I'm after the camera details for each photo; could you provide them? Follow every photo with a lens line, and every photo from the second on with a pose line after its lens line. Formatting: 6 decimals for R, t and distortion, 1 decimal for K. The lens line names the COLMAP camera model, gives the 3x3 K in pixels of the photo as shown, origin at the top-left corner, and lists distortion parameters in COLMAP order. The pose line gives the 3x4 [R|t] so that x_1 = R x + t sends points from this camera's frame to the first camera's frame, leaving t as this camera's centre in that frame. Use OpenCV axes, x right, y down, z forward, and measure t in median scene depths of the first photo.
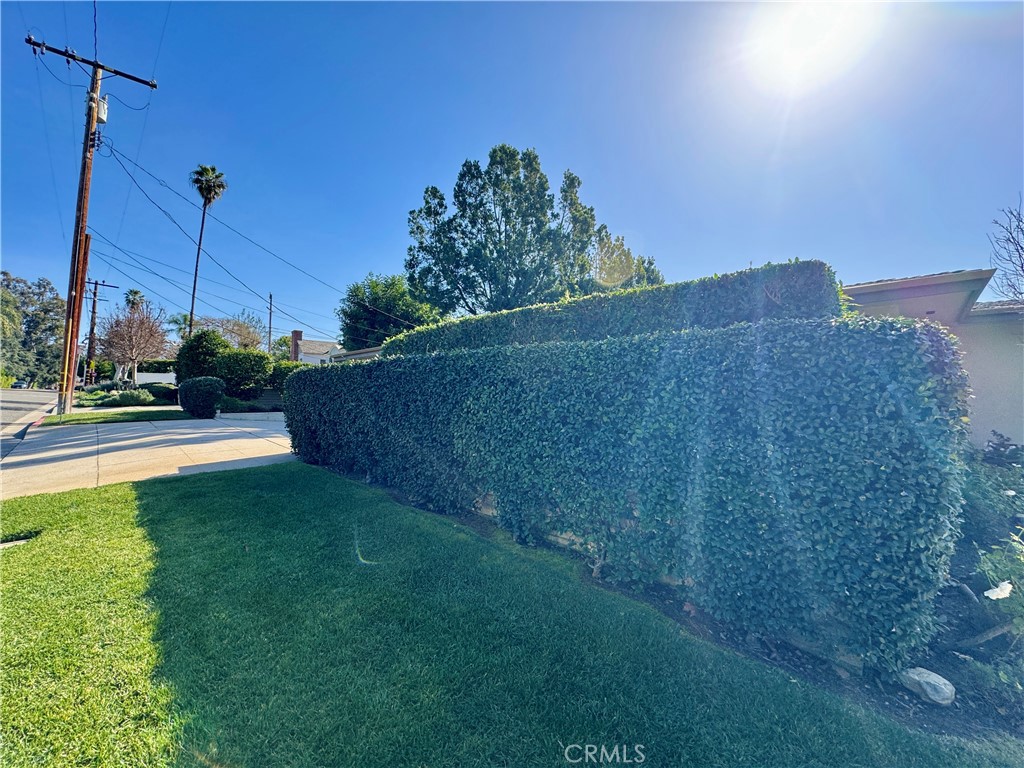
lens RADIAL K [[409.4, 0, 510.9], [0, 409.4, 384.2], [0, 0, 1]] dist [-0.001012, -0.000059]
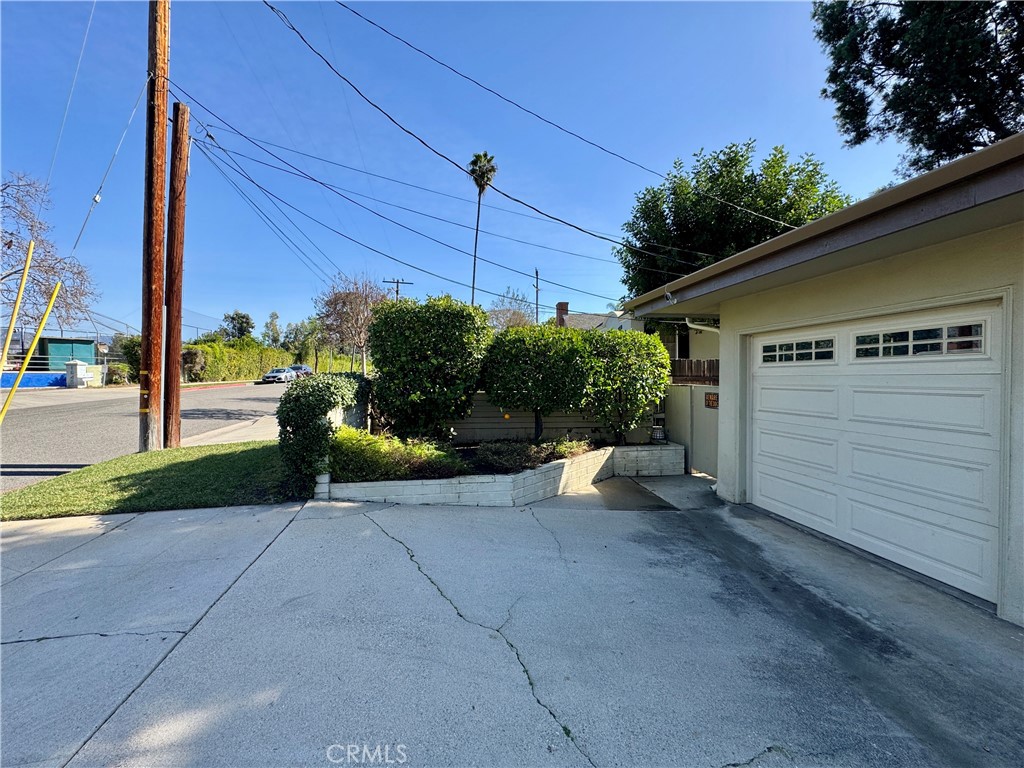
lens RADIAL K [[409.4, 0, 510.9], [0, 409.4, 384.2], [0, 0, 1]] dist [-0.001012, -0.000059]
pose [[0.812683, -0.001284, -0.582704, -0.107091], [0.026947, 0.999011, 0.035380, -0.004551], [0.582082, -0.044455, 0.811914, 0.220123]]
